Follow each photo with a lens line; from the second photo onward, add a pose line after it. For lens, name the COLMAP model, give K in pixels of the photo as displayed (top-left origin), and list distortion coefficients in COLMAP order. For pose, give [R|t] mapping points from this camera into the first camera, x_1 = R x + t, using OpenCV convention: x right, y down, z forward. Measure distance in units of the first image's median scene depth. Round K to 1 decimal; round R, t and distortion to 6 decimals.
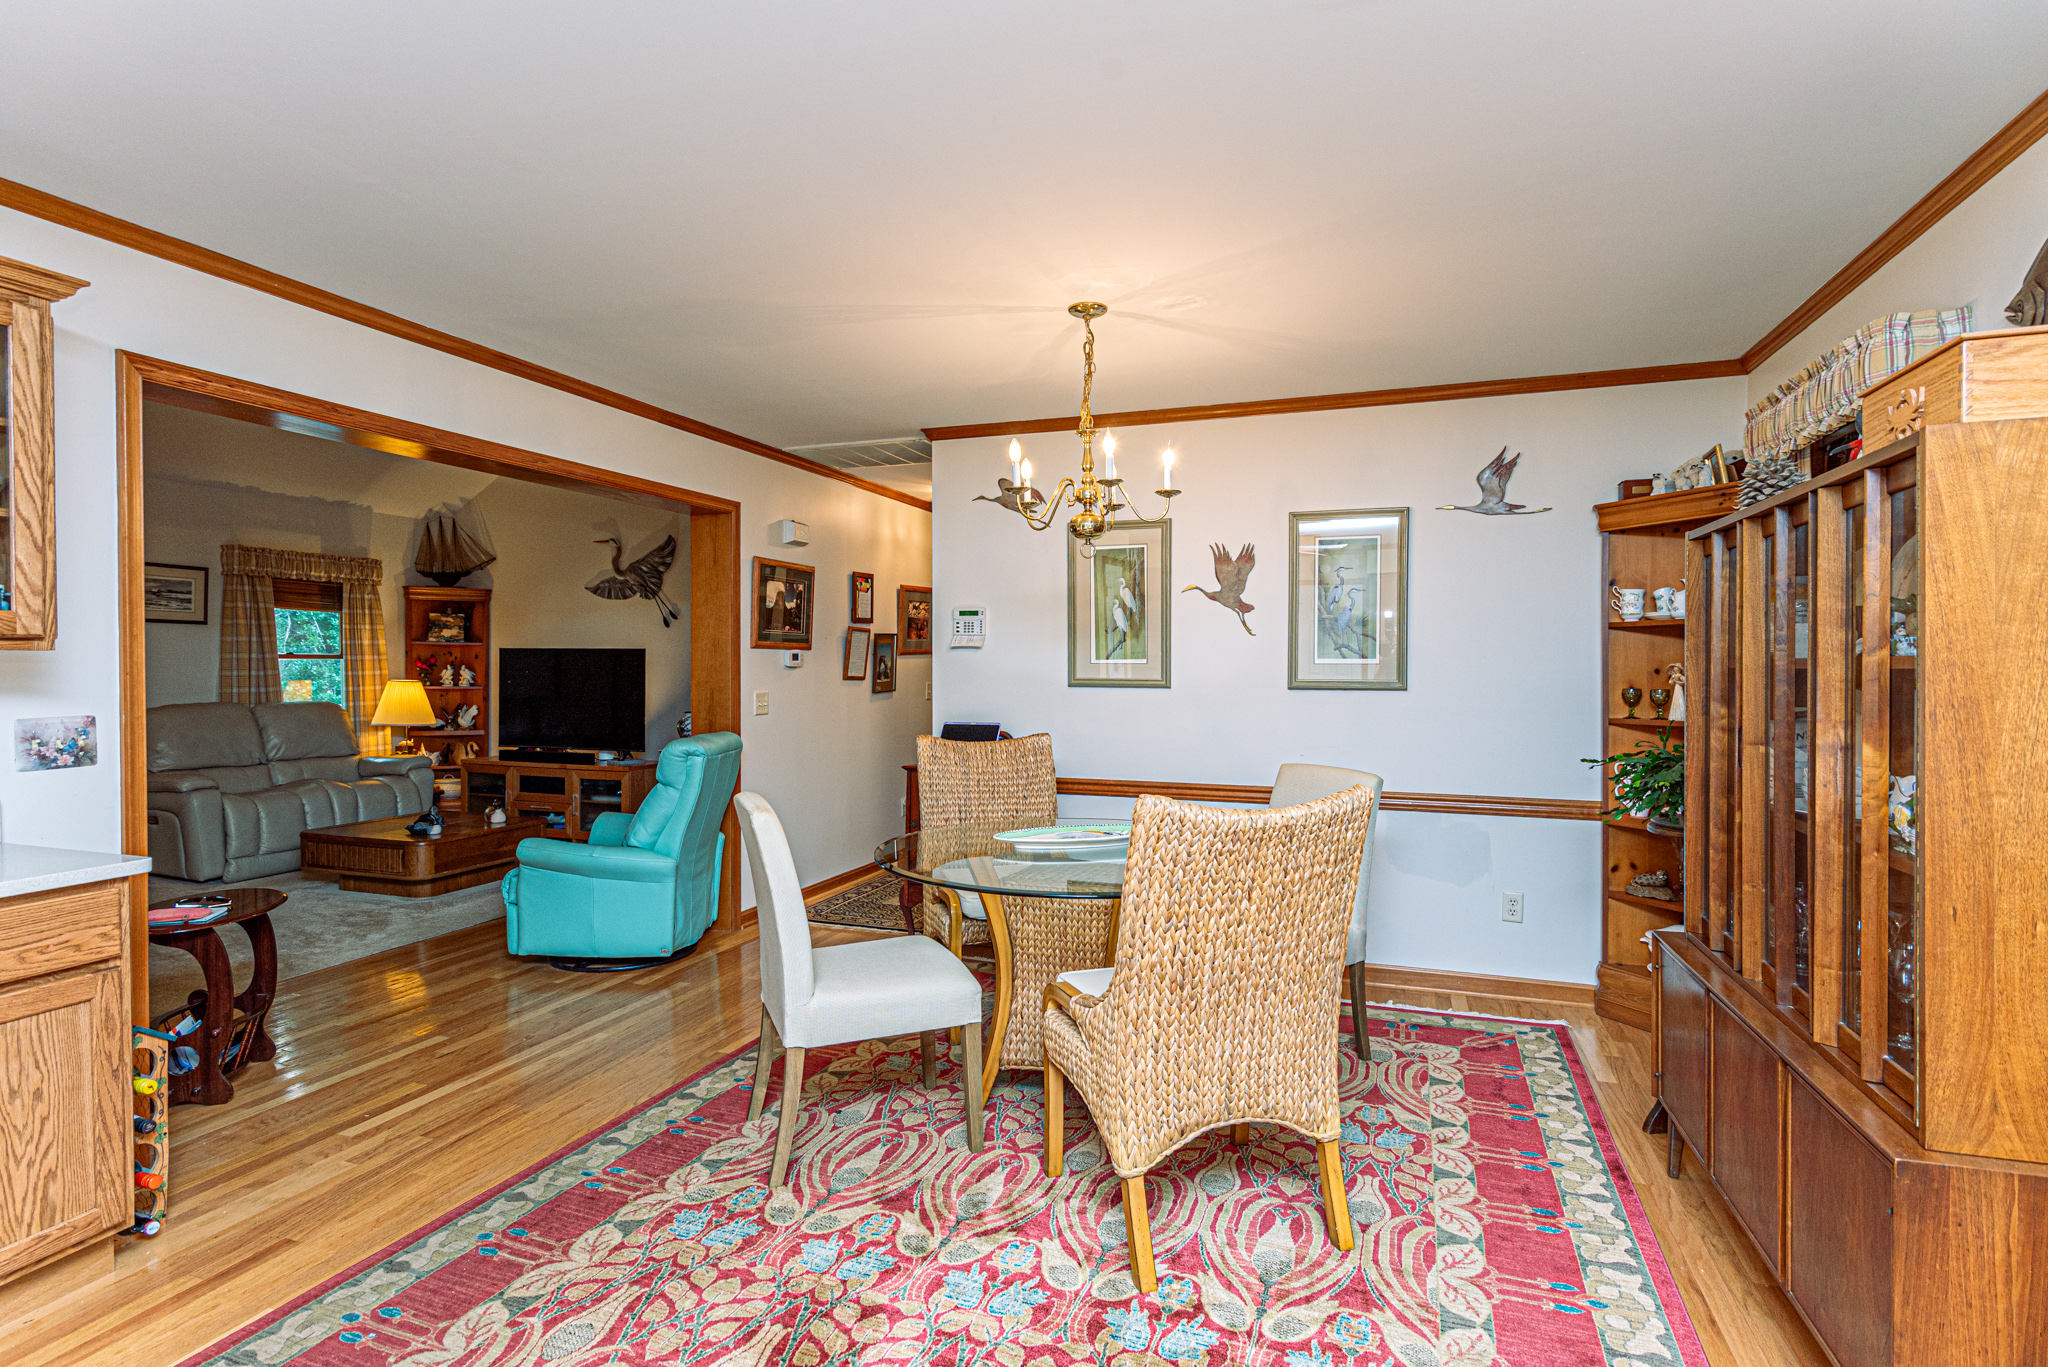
lens RADIAL K [[999.1, 0, 1016.4], [0, 999.1, 682.9], [0, 0, 1]] dist [0.002204, -0.000004]
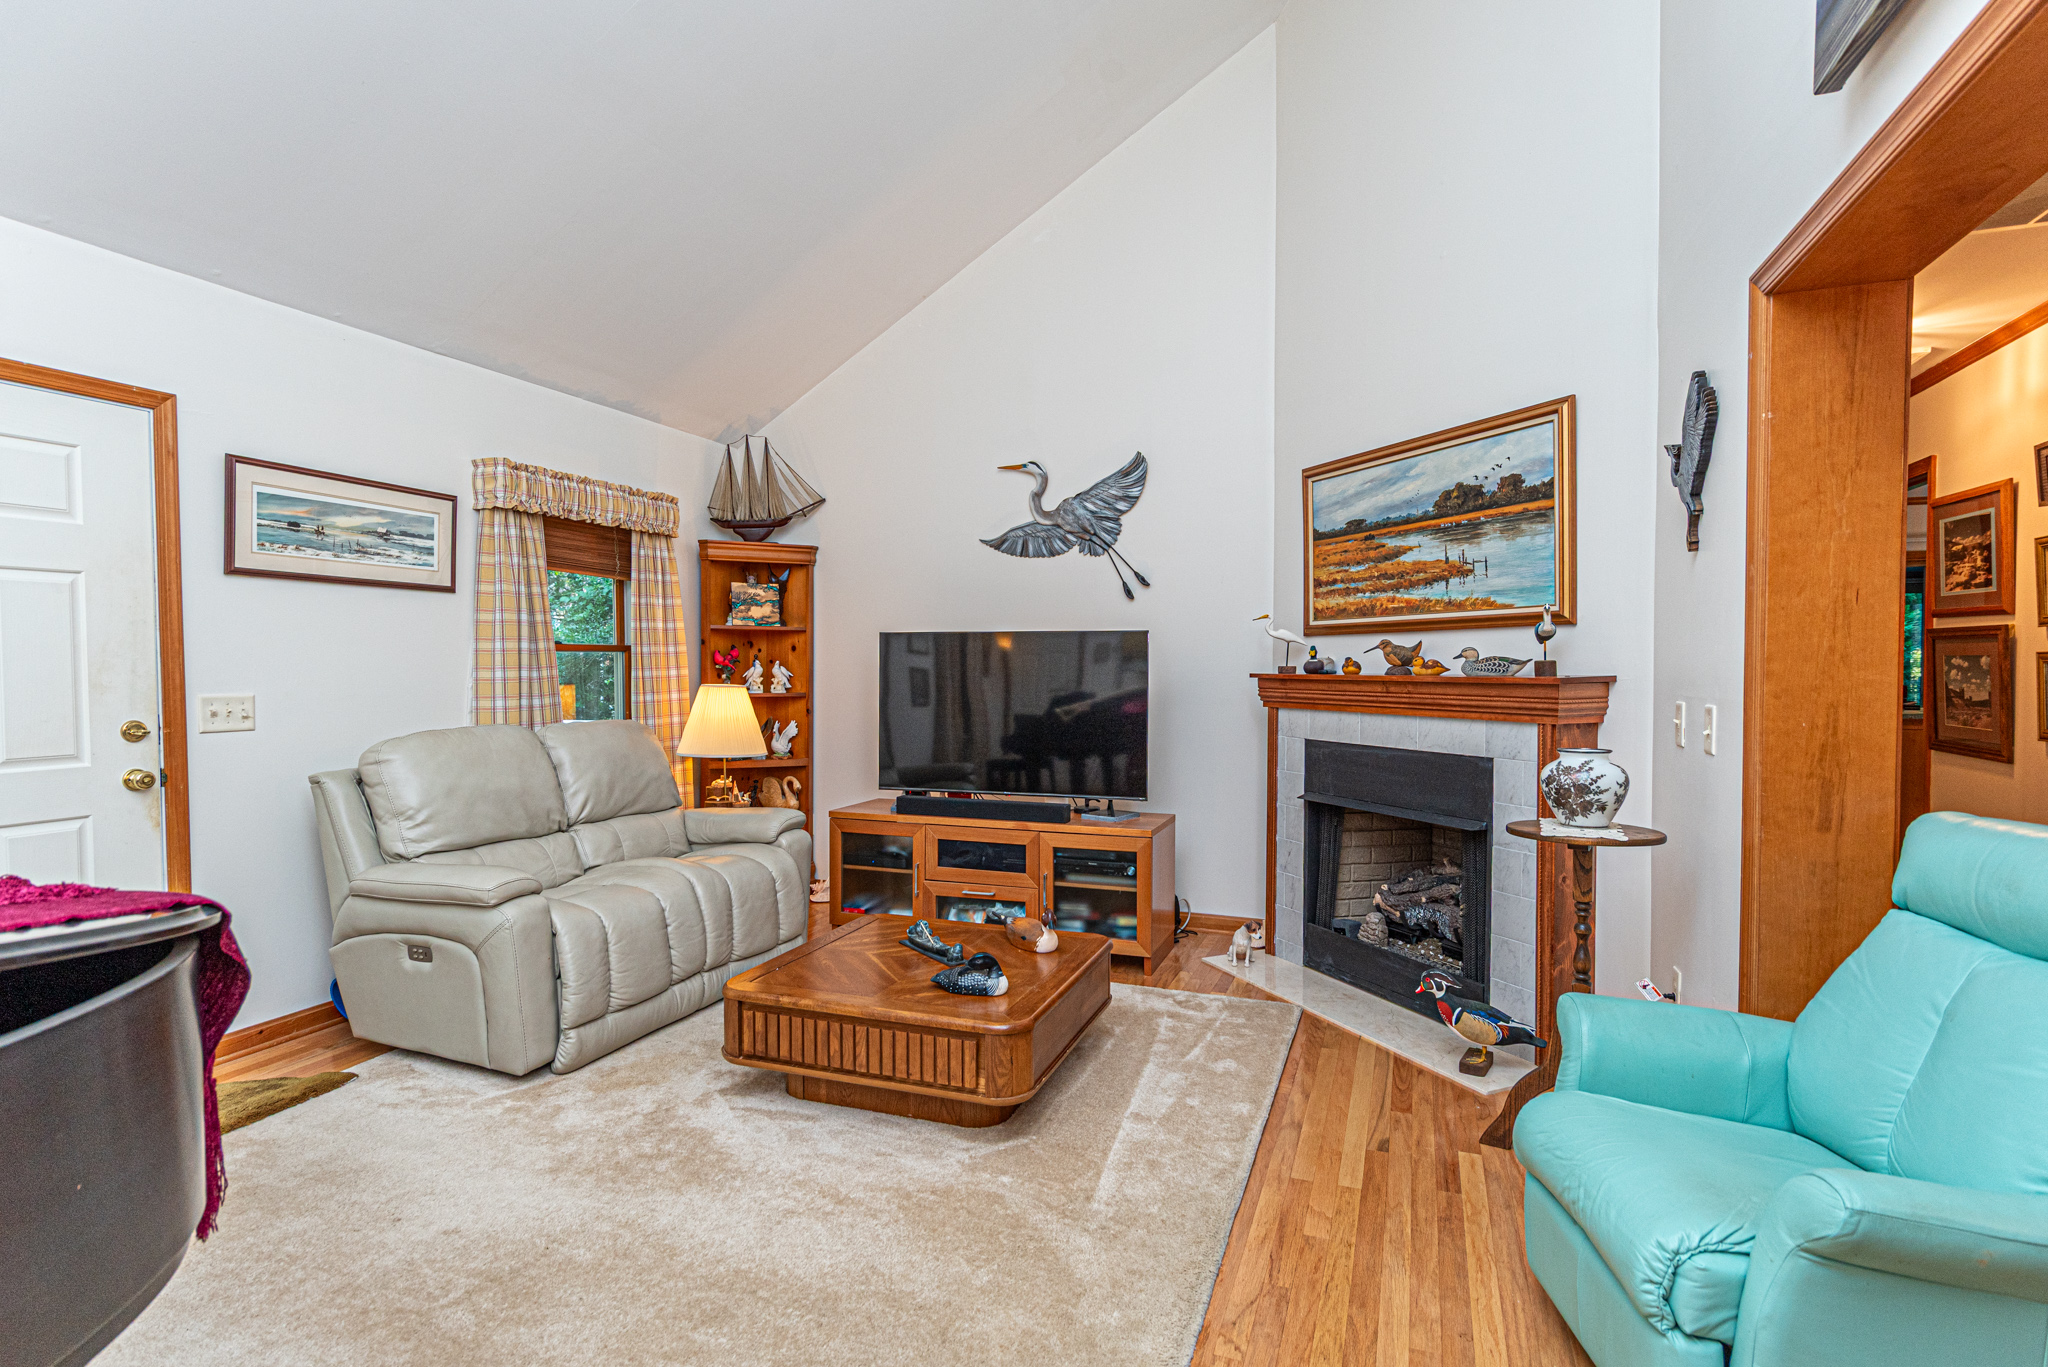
lens RADIAL K [[1008.1, 0, 1012.2], [0, 1008.1, 687.8], [0, 0, 1]] dist [0.003681, -0.000261]
pose [[0.999528, -0.002318, -0.030624, -0.406359], [0.002498, 0.999980, 0.005864, -0.003554], [0.030610, -0.005938, 0.999514, 0.362495]]
